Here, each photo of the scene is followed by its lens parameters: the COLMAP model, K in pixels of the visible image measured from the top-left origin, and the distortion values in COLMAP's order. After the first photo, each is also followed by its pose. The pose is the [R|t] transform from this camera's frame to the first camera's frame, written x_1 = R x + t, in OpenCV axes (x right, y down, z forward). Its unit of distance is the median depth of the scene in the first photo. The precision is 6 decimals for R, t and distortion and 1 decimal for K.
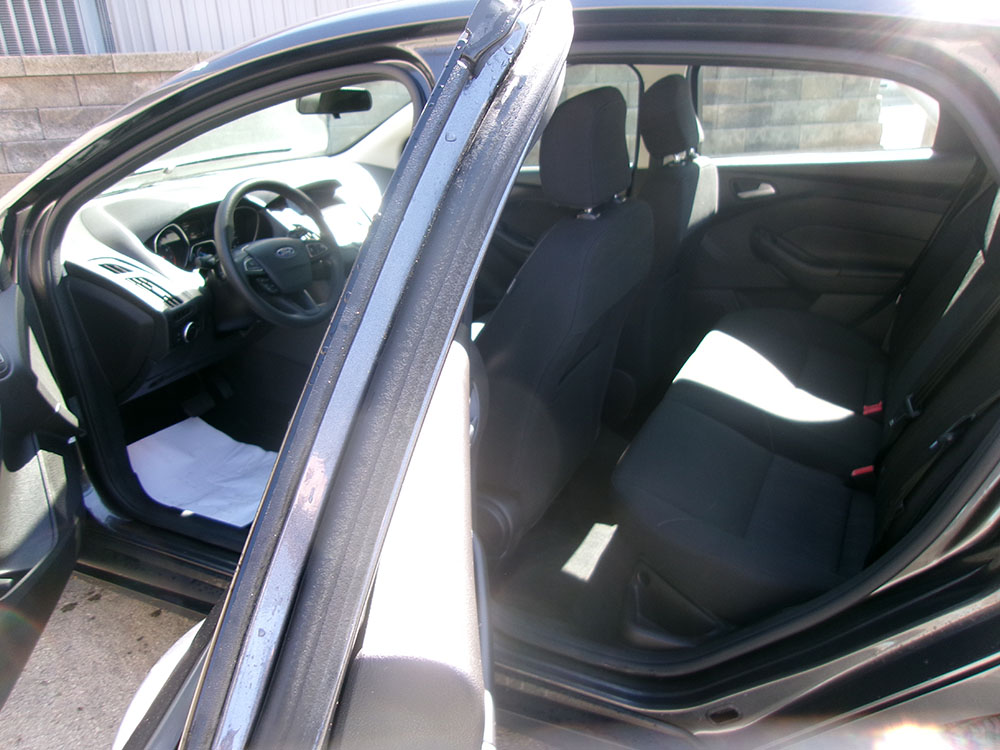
lens RADIAL K [[770.3, 0, 499.9], [0, 770.3, 377.8], [0, 0, 1]] dist [-0.024184, 0.047747]
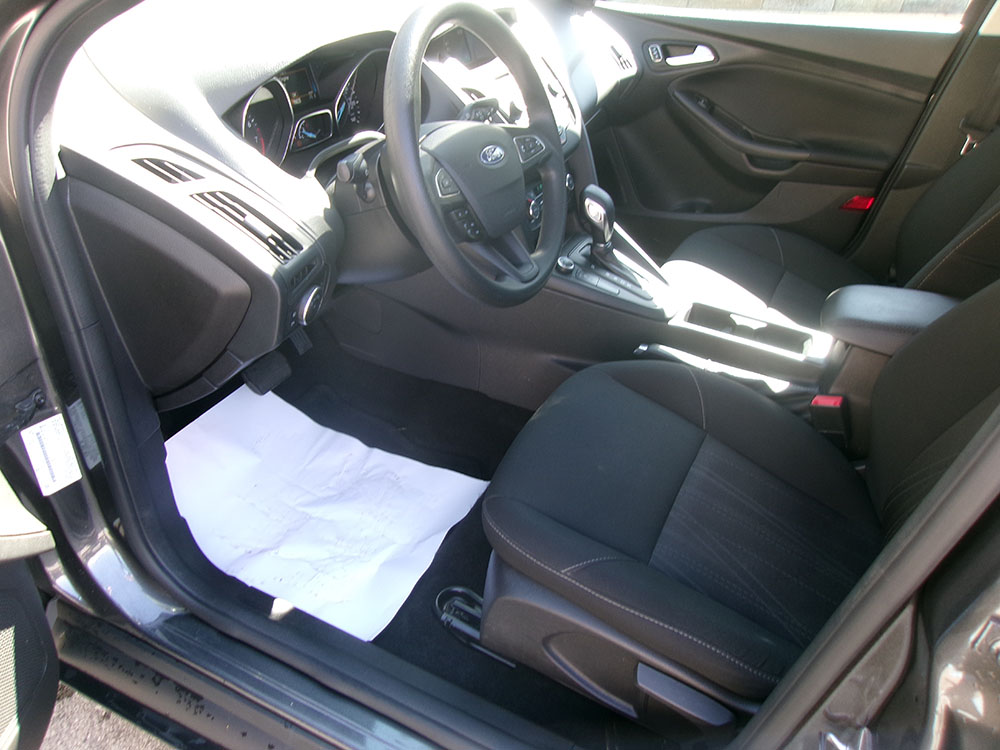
lens RADIAL K [[770.3, 0, 500.4], [0, 770.3, 366.6], [0, 0, 1]] dist [-0.024184, 0.047747]
pose [[0.995730, 0.071999, 0.057778, -0.306232], [-0.081249, 0.980628, 0.178233, -0.121830], [-0.043826, -0.182166, 0.982291, 0.486321]]
